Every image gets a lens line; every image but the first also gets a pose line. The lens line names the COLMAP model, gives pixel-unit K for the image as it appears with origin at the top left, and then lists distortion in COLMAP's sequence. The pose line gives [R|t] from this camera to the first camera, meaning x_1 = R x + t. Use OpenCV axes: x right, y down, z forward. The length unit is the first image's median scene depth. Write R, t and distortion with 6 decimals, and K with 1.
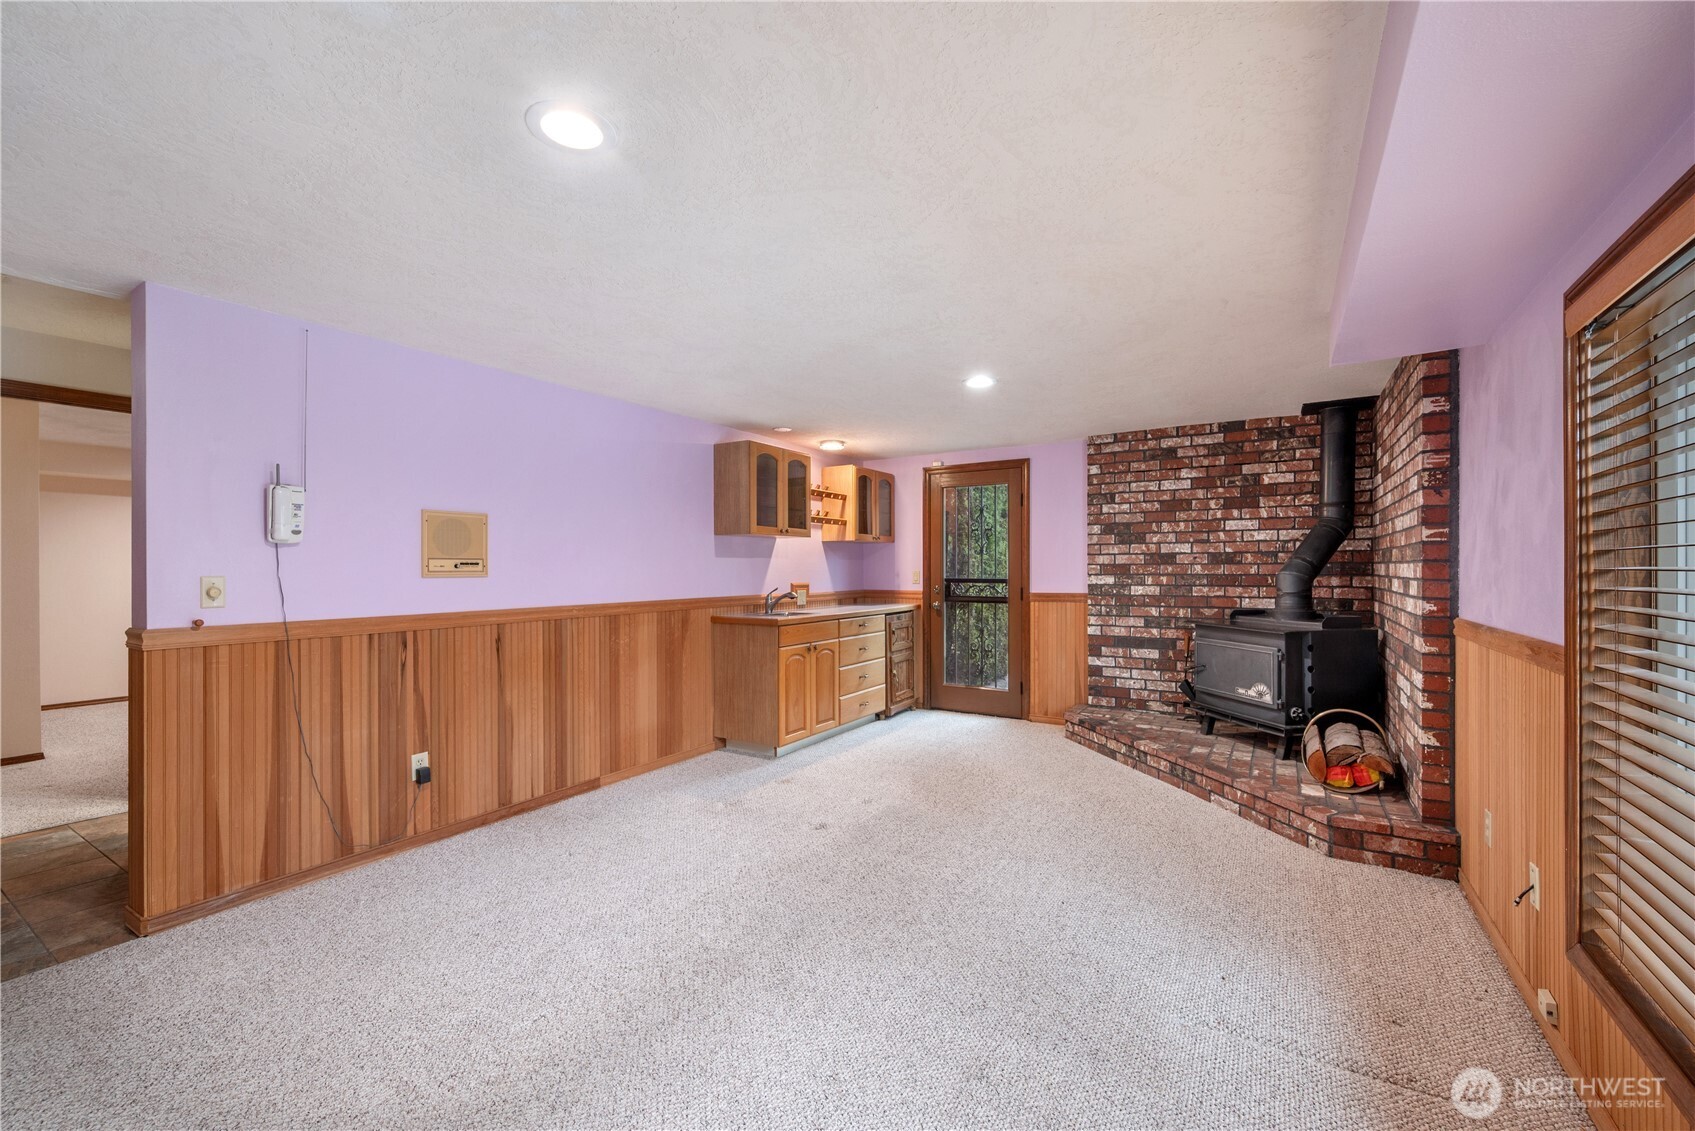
lens RADIAL K [[708.0, 0, 852.4], [0, 708.0, 568.2], [0, 0, 1]] dist [0.000014, -0.000369]
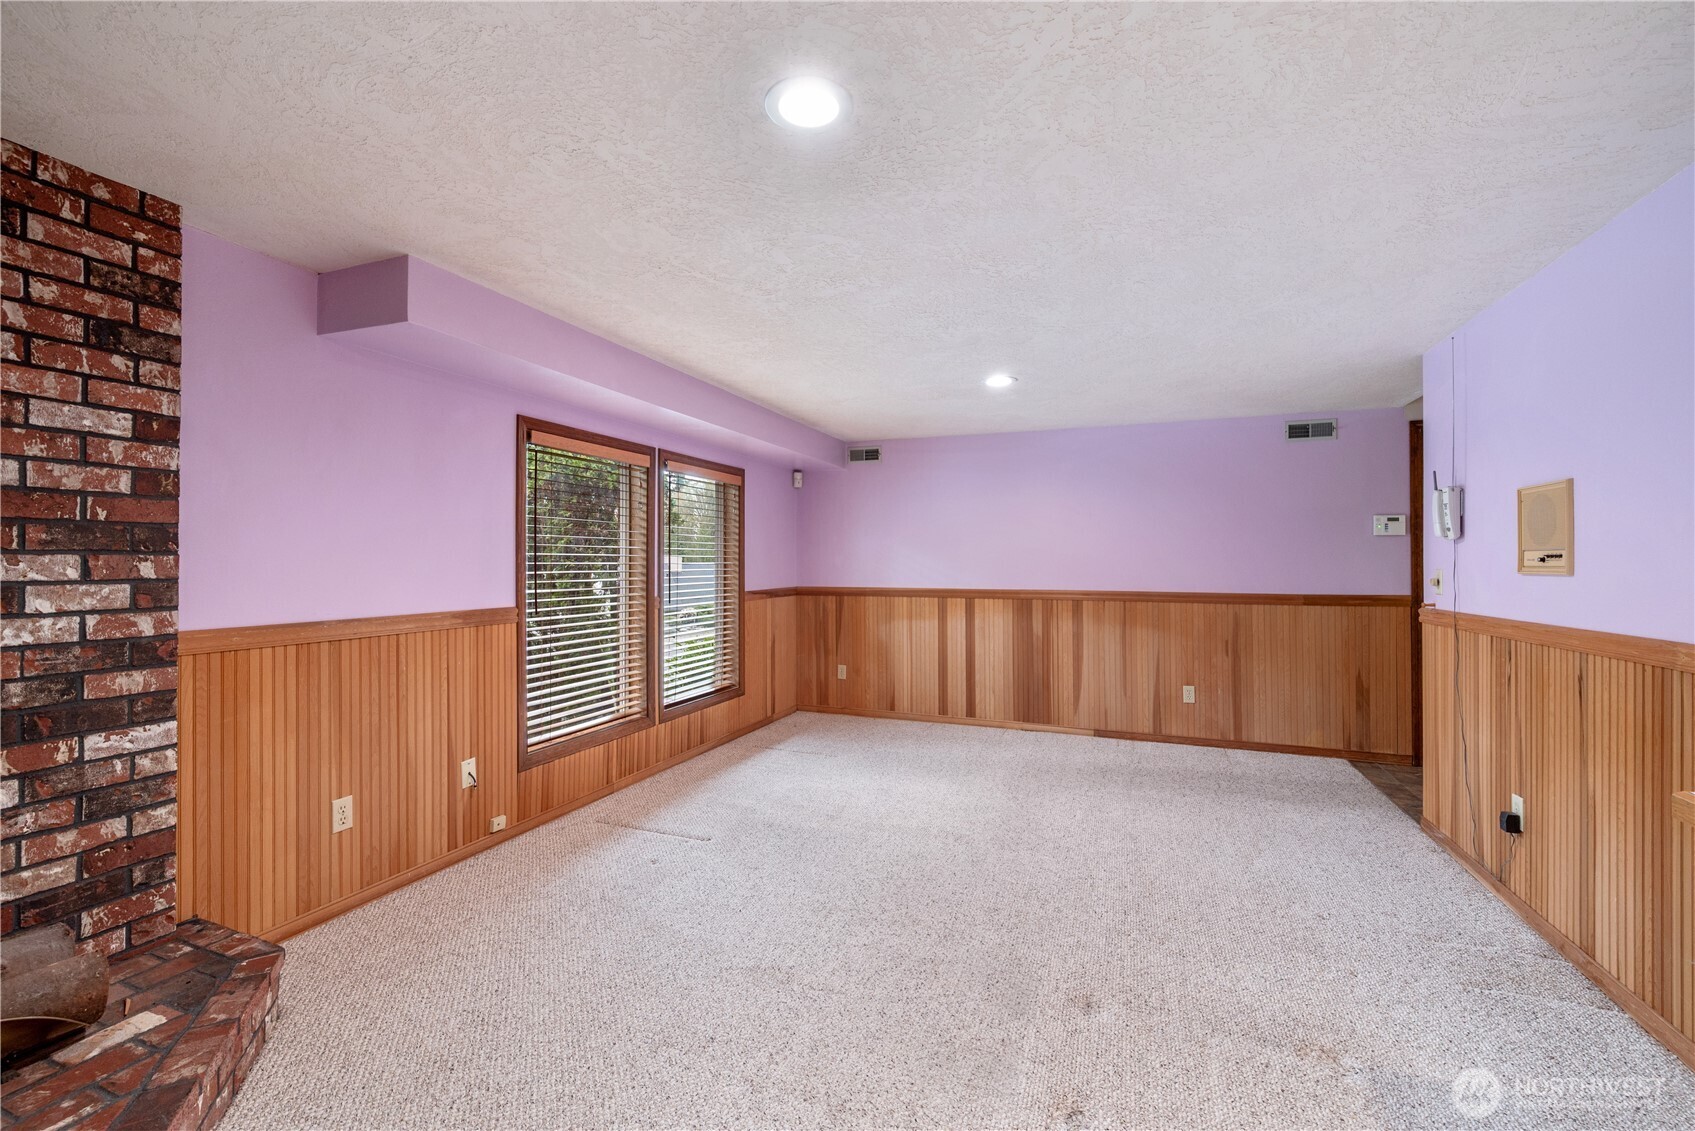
lens RADIAL K [[708.0, 0, 848.6], [0, 708.0, 561.1], [0, 0, 1]] dist [0.000014, -0.000369]
pose [[-0.985032, 0.001672, -0.172361, 0.258877], [0.001644, 0.999999, 0.000304, -0.002540], [0.172361, 0.000016, -0.985034, 1.612832]]
